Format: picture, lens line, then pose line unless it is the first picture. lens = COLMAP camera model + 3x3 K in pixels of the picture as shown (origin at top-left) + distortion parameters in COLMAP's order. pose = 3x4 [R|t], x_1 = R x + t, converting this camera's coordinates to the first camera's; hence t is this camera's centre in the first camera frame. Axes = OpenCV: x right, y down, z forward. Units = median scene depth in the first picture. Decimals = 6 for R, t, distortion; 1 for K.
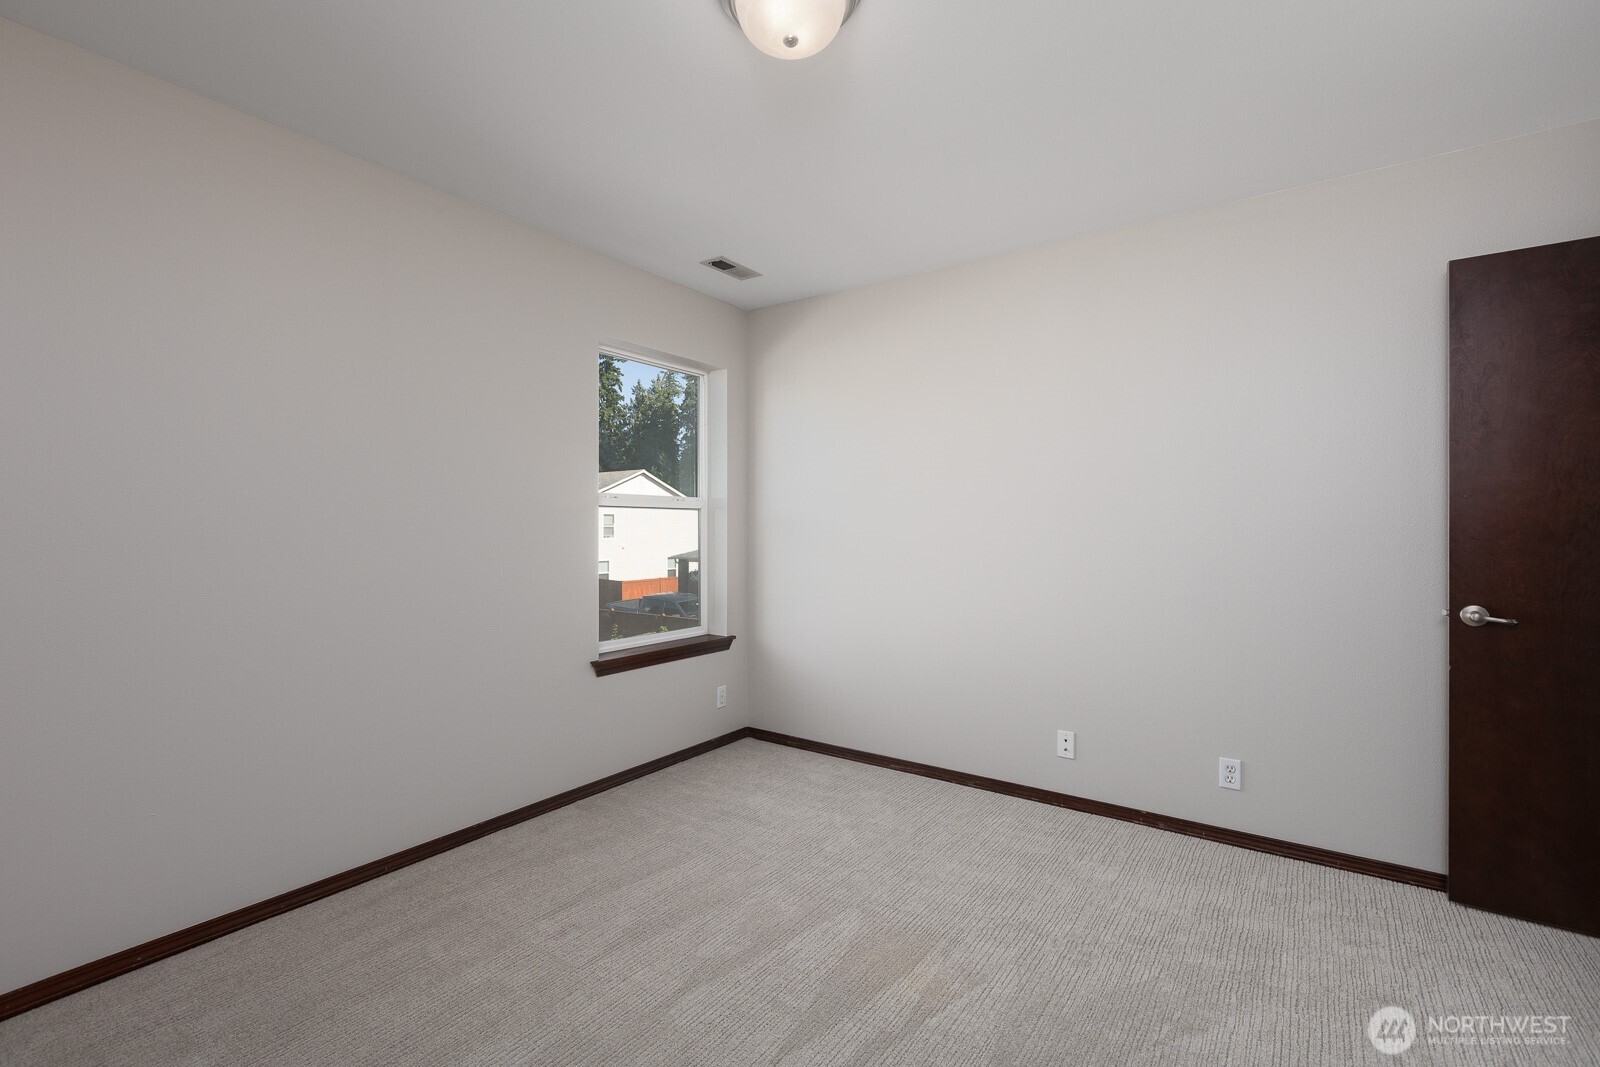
lens RADIAL K [[731.0, 0, 806.2], [0, 731.0, 528.3], [0, 0, 1]] dist [0.000644, 0.000150]
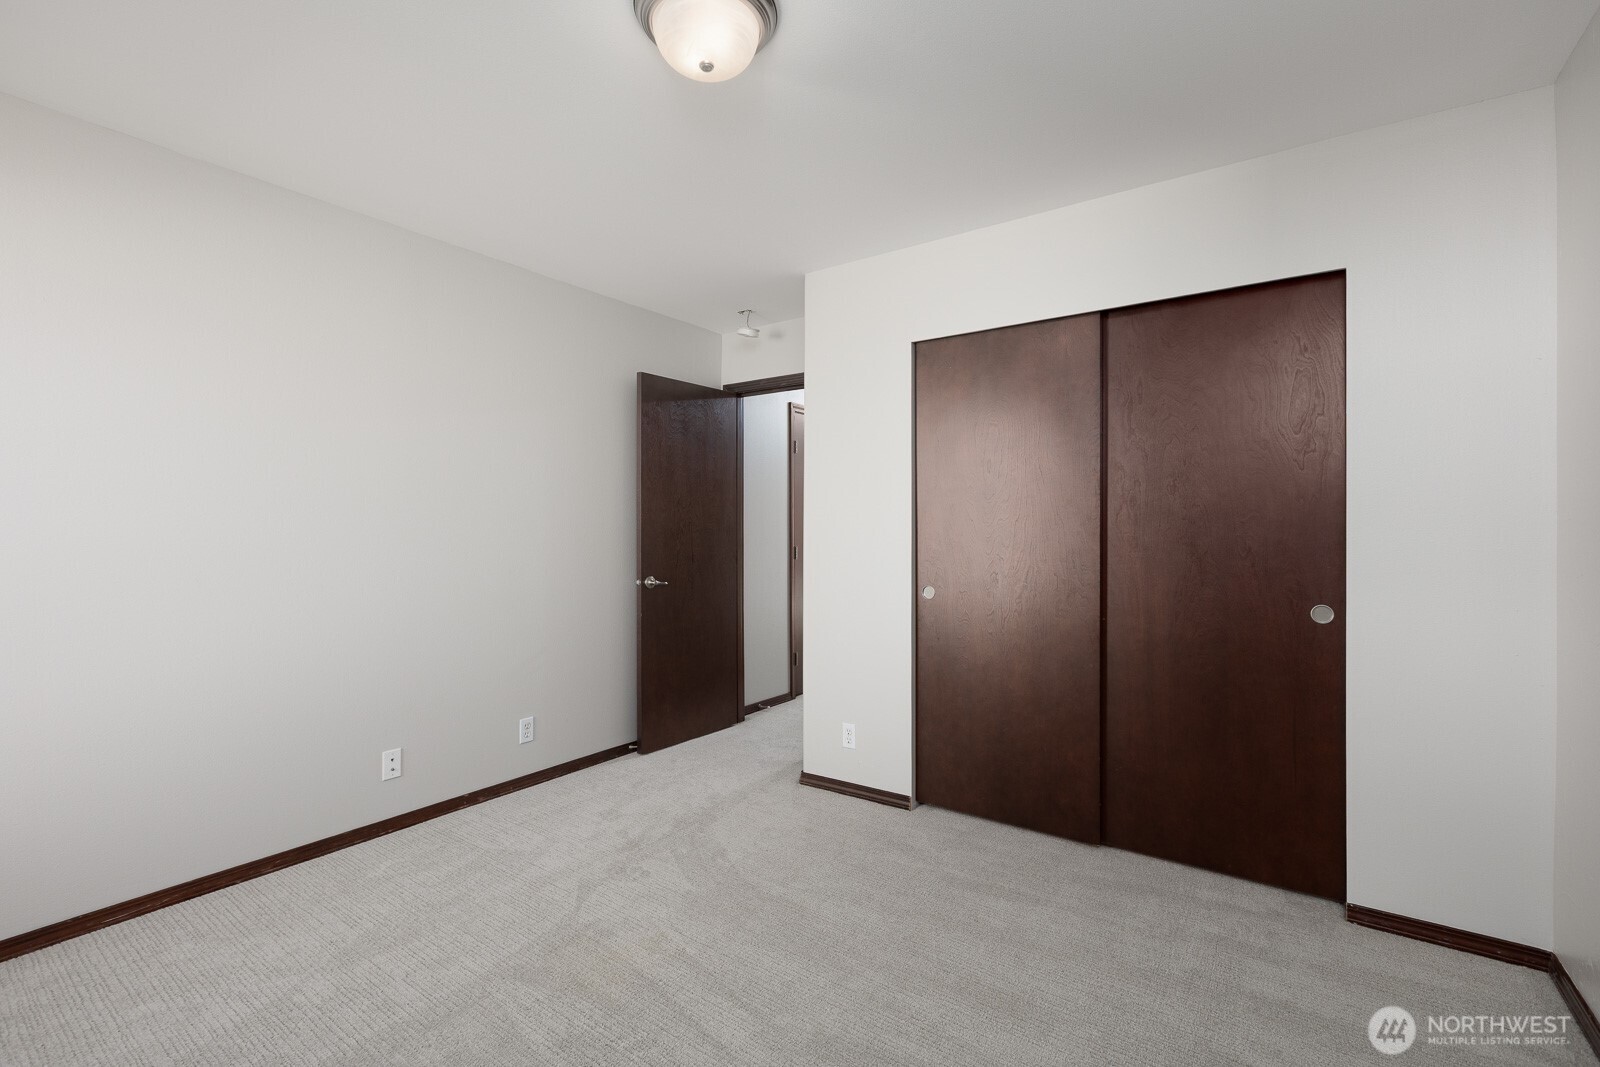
lens RADIAL K [[710.3, 0, 800.0], [0, 710.3, 533.5], [0, 0, 1]] dist [-0.000975, -0.000263]
pose [[-0.021483, 0.001088, 0.999769, -0.643177], [0.008264, 0.999965, -0.000910, 0.005939], [-0.999735, 0.008242, -0.021491, 0.561084]]
